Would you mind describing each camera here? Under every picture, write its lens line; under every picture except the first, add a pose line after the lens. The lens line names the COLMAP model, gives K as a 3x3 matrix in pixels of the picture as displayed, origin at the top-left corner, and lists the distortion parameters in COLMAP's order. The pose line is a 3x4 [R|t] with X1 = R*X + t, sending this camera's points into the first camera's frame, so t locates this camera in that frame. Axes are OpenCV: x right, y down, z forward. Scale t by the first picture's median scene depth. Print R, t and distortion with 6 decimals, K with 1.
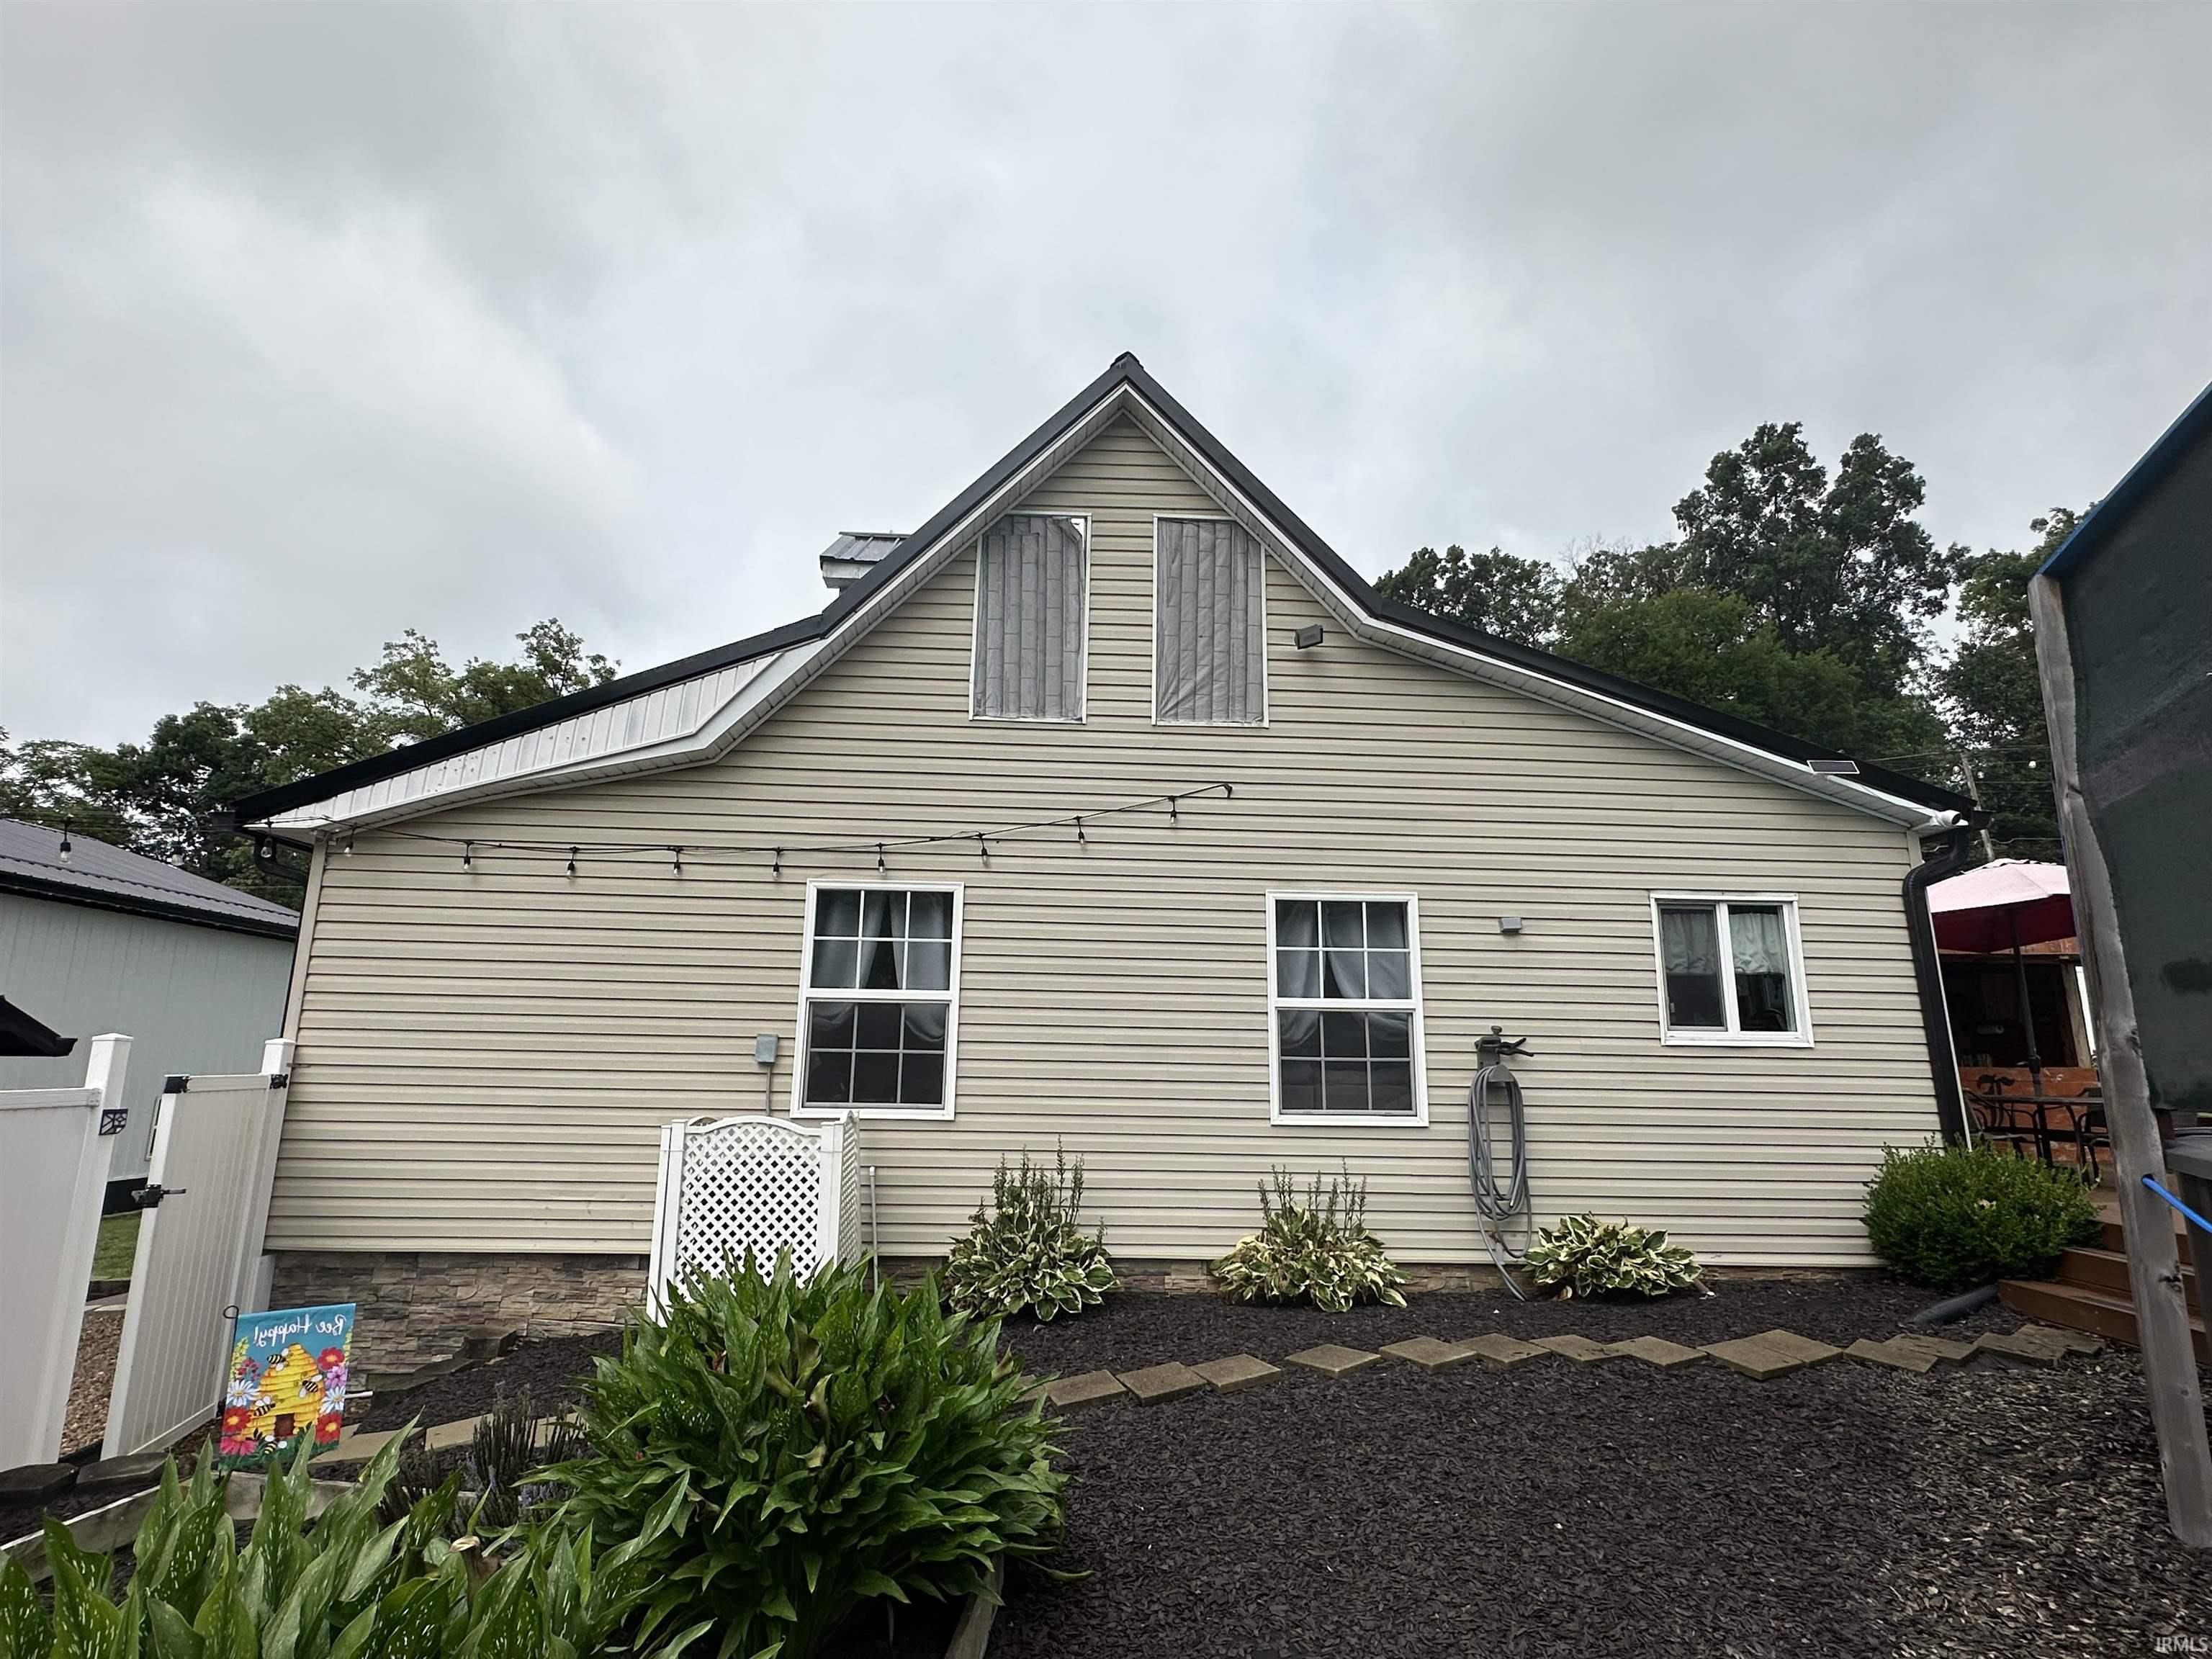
lens RADIAL K [[1111.7, 0, 1101.3], [0, 1111.7, 847.4], [0, 0, 1]] dist [-0.005345, -0.001324]
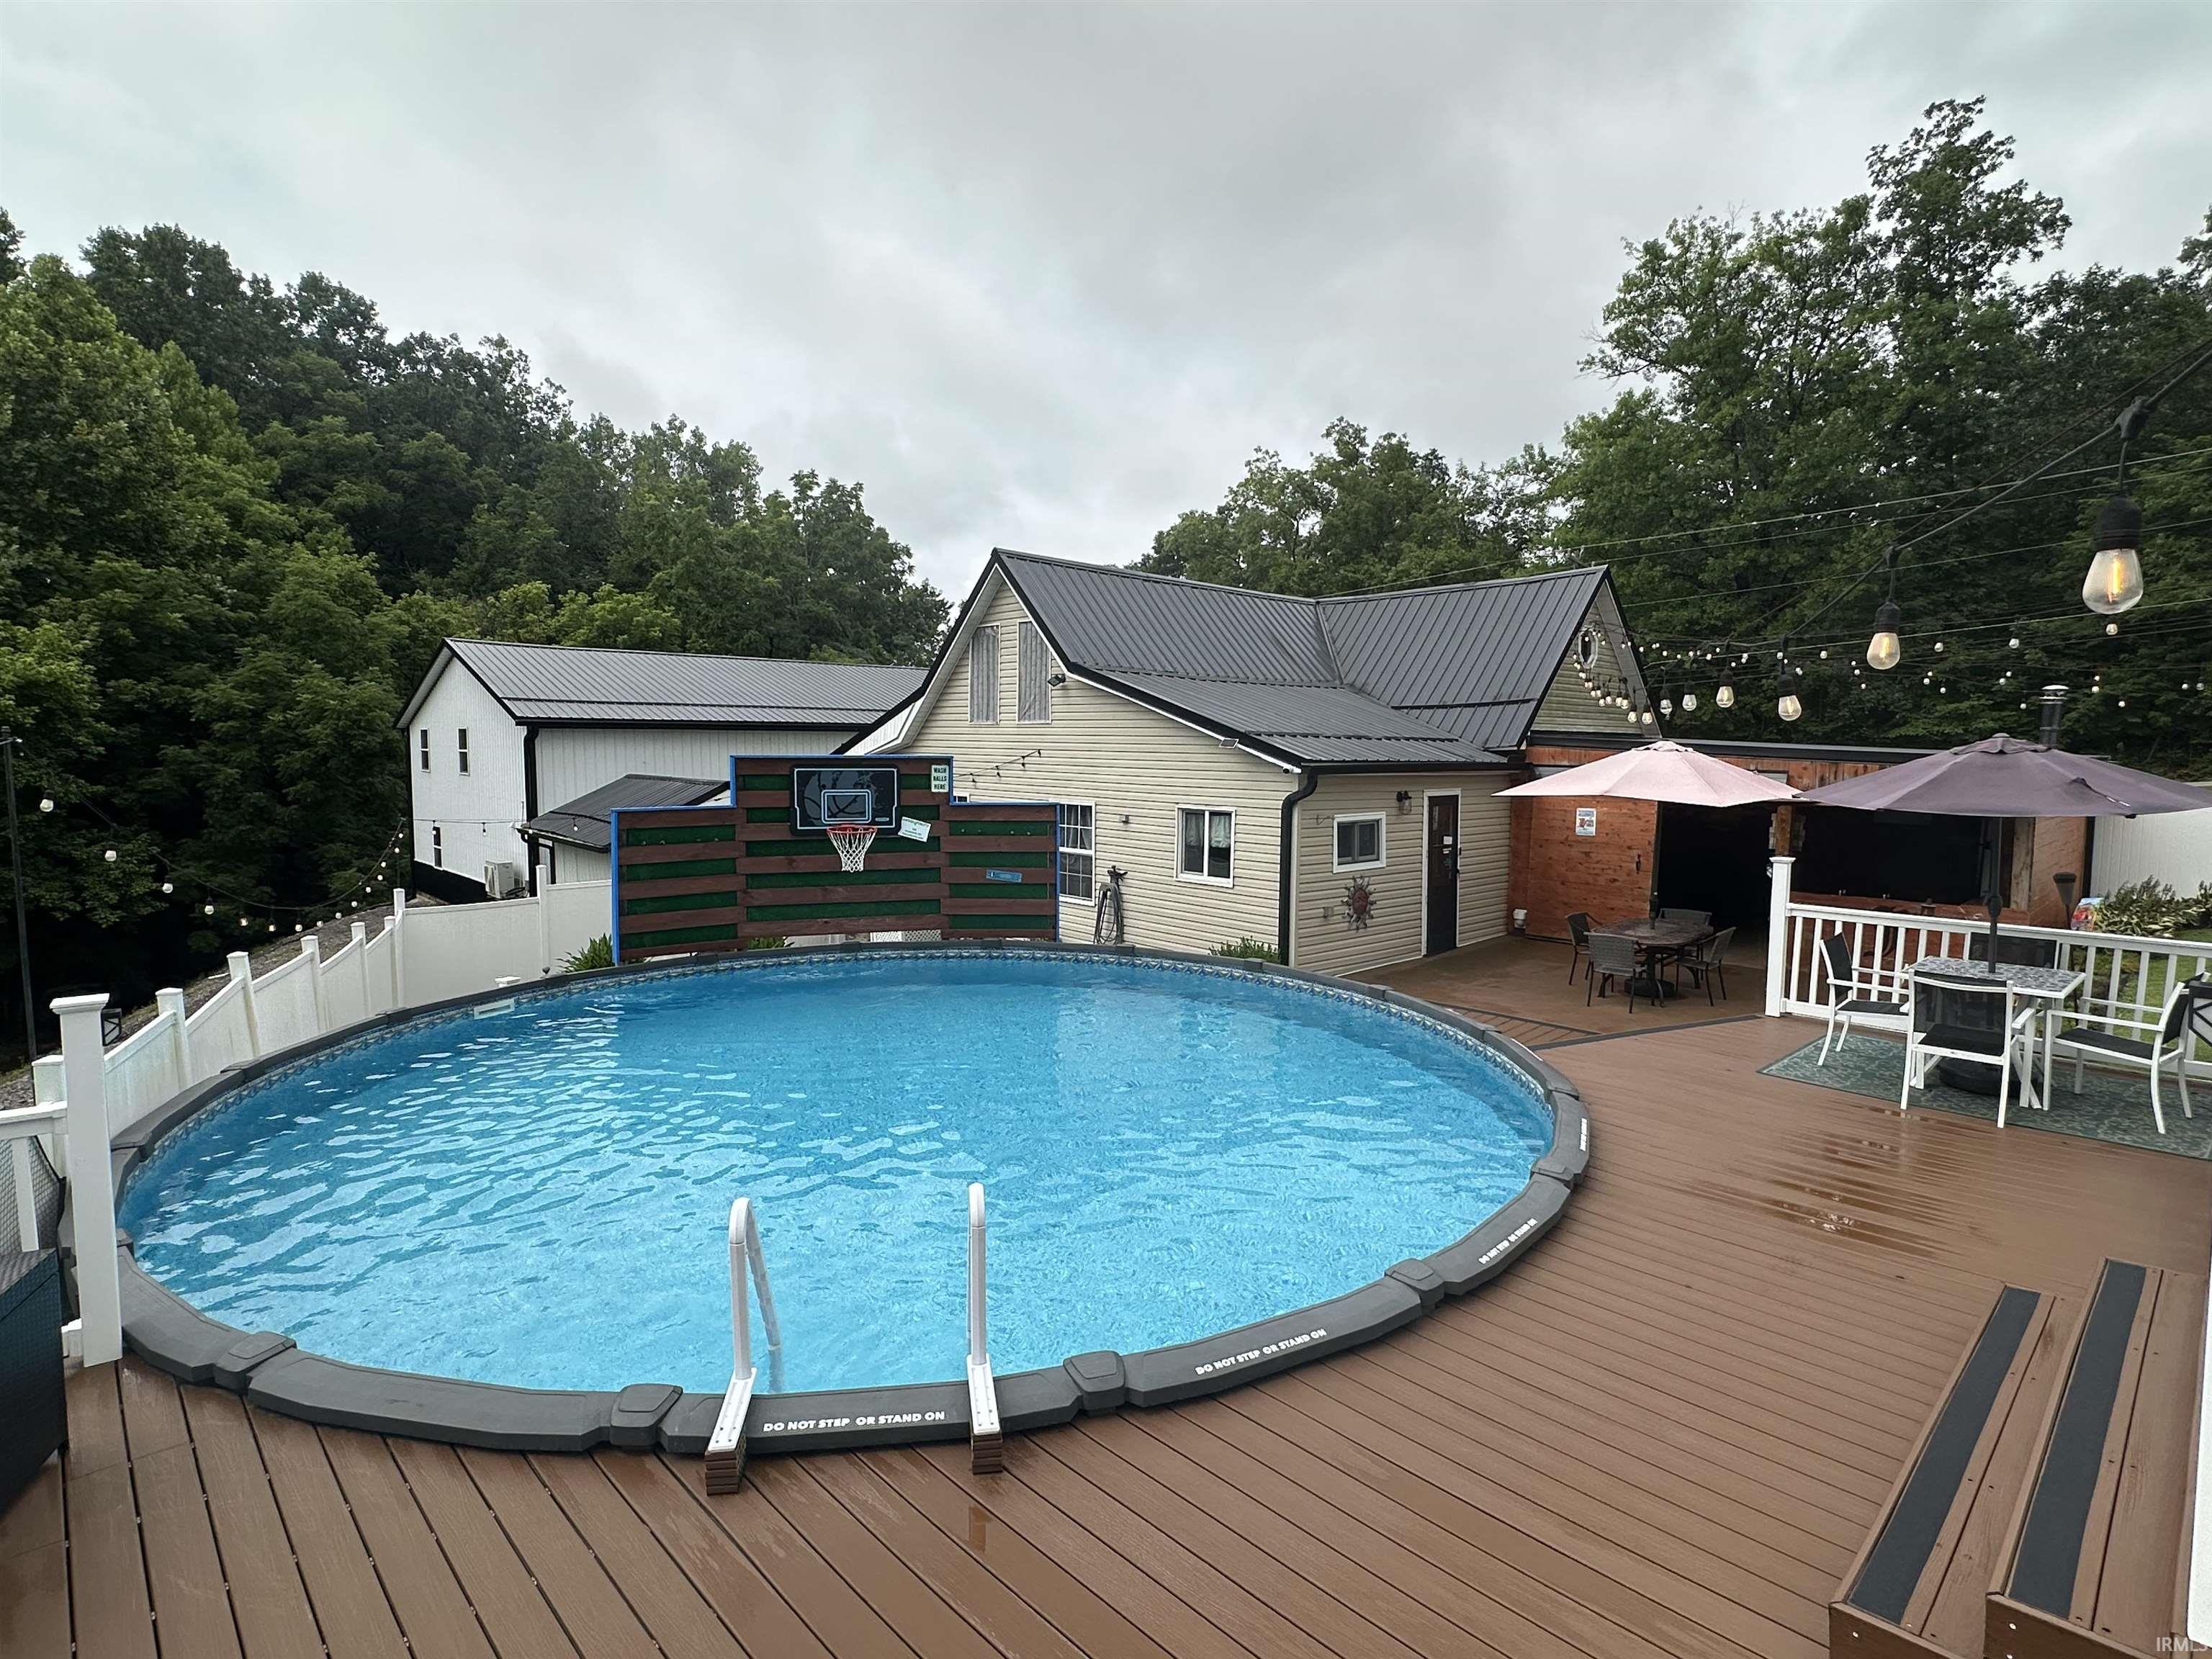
lens RADIAL K [[1111.7, 0, 1103.1], [0, 1111.7, 827.4], [0, 0, 1]] dist [-0.005345, -0.001324]
pose [[0.662156, 0.045076, -0.748009, 0.222033], [0.146524, 0.971134, 0.188228, -0.036531], [0.734901, -0.234237, 0.636438, -0.043020]]
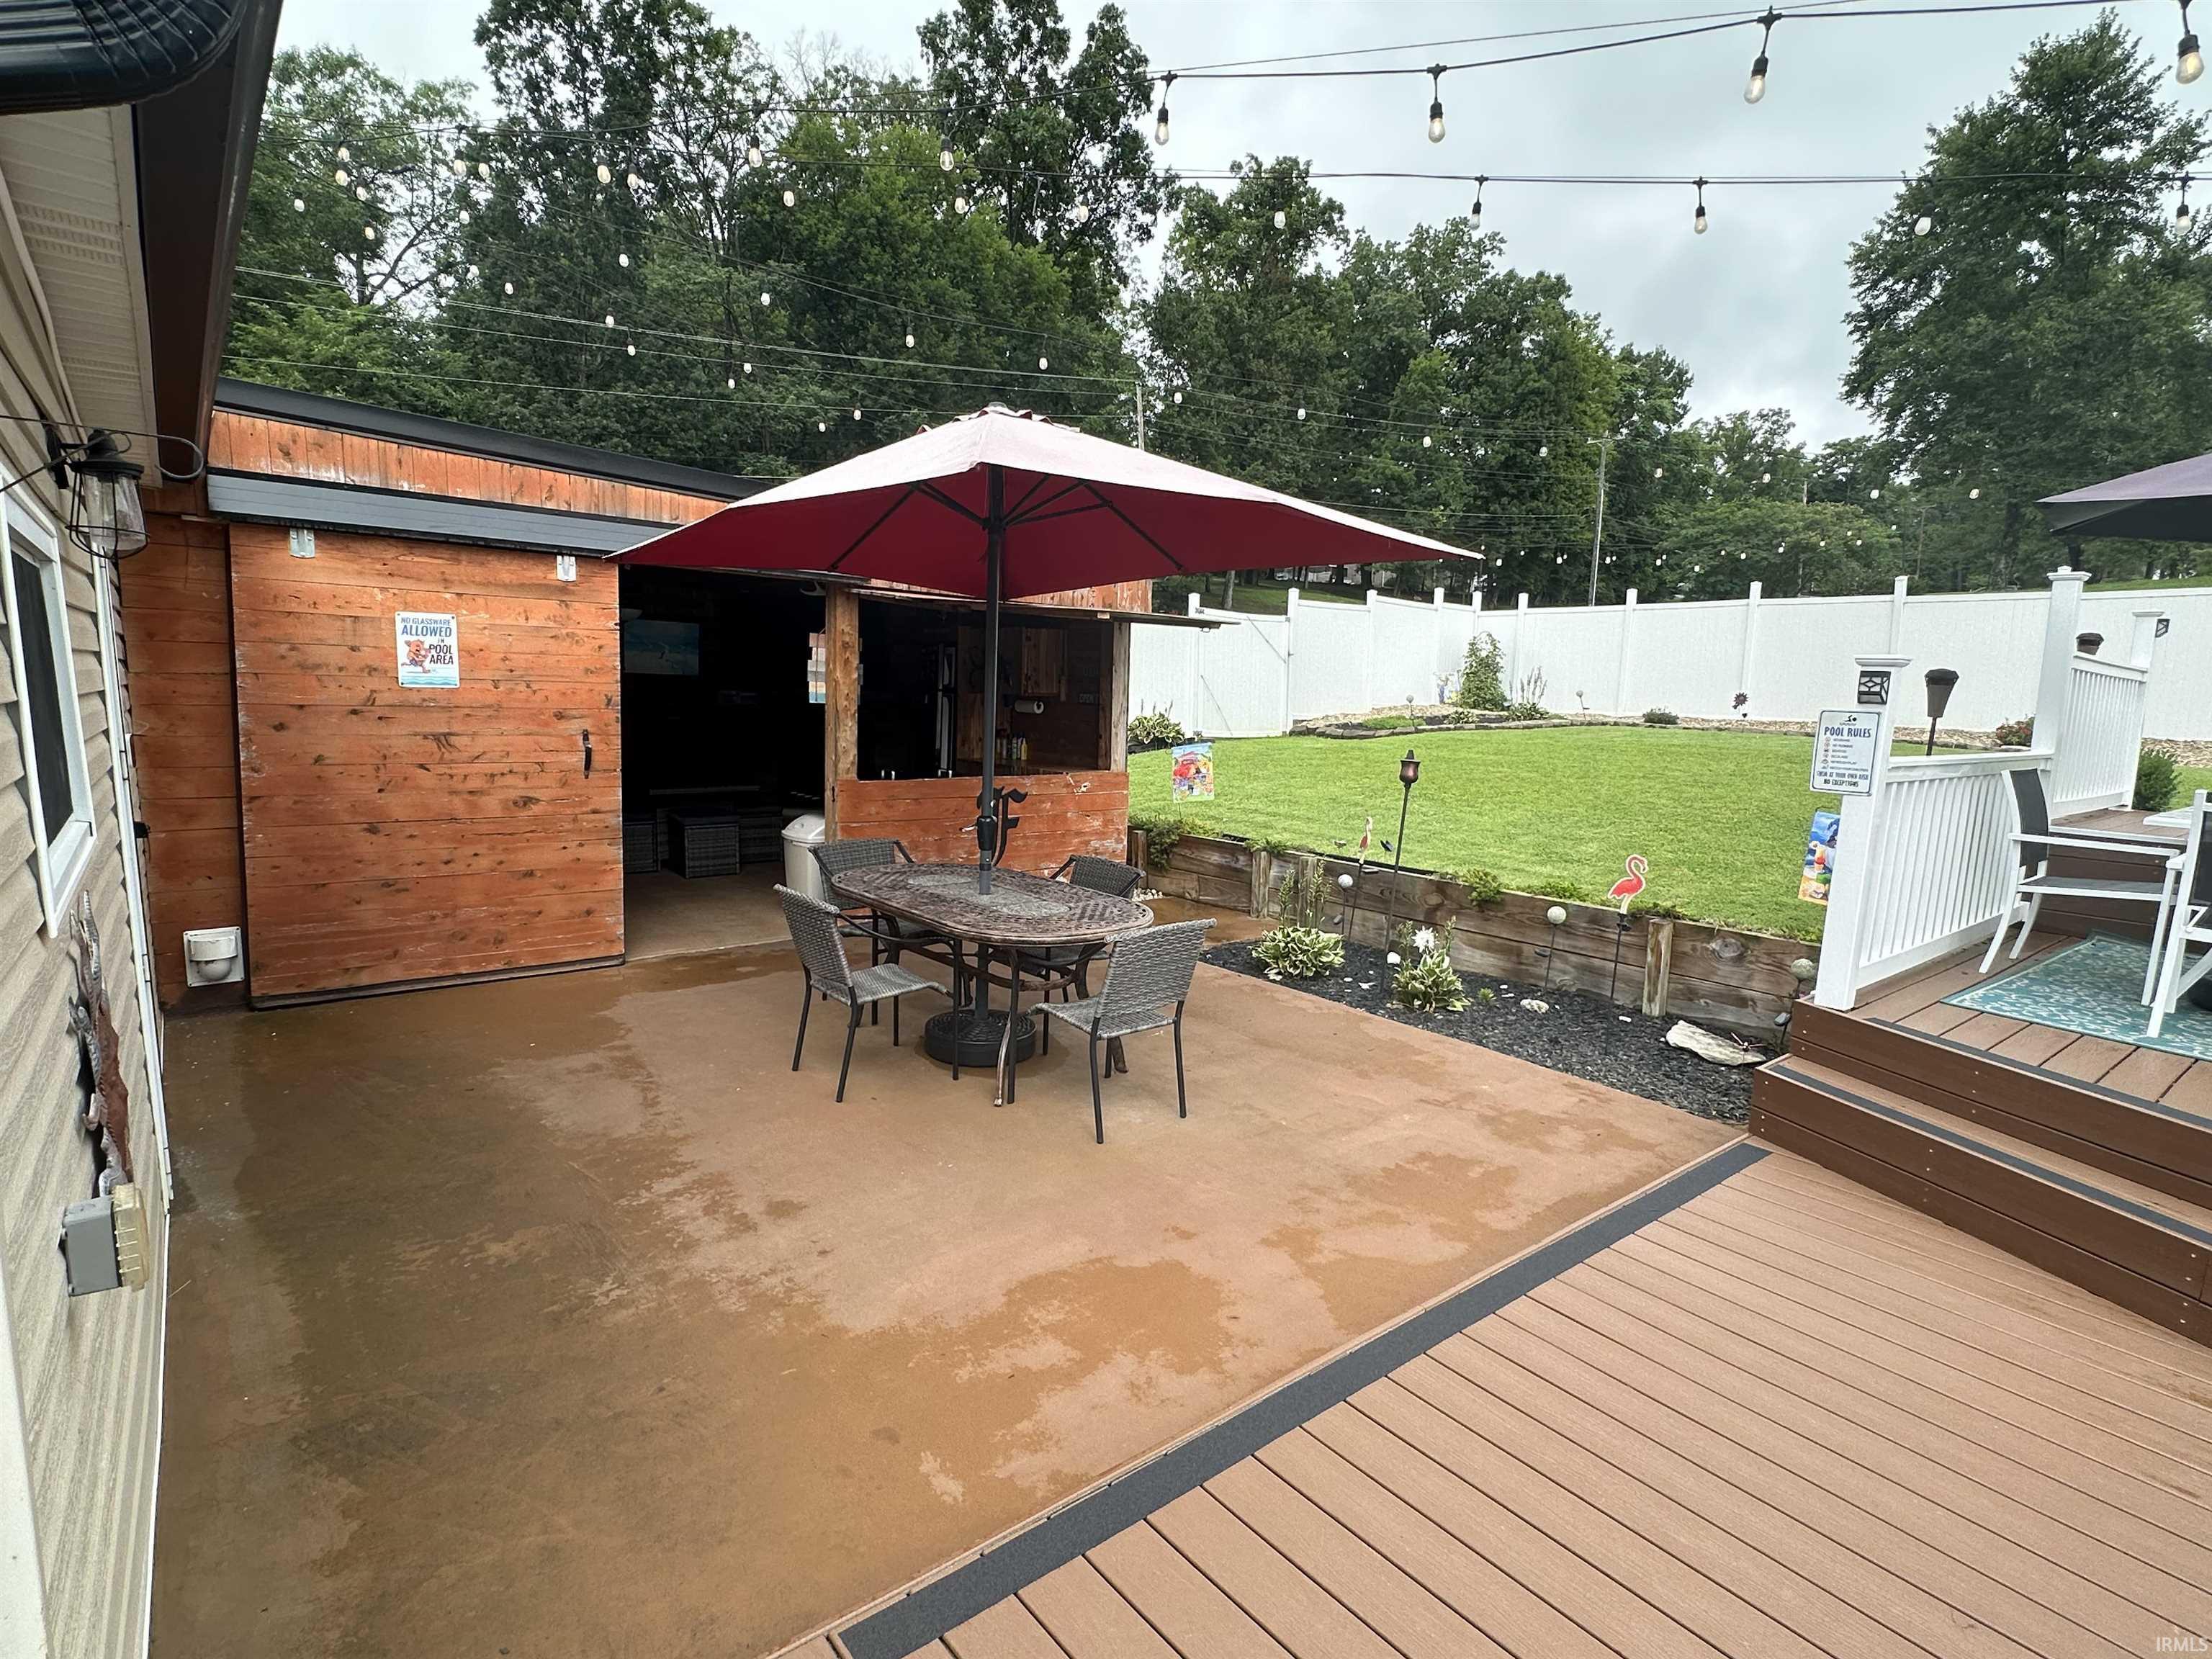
lens RADIAL K [[1111.7, 0, 1104.7], [0, 1111.7, 838.2], [0, 0, 1]] dist [-0.005345, -0.001324]
pose [[0.804636, -0.070172, 0.589608, 0.094753], [-0.135857, 0.944893, 0.297860, 0.005996], [-0.578018, -0.319771, 0.750761, 0.094059]]
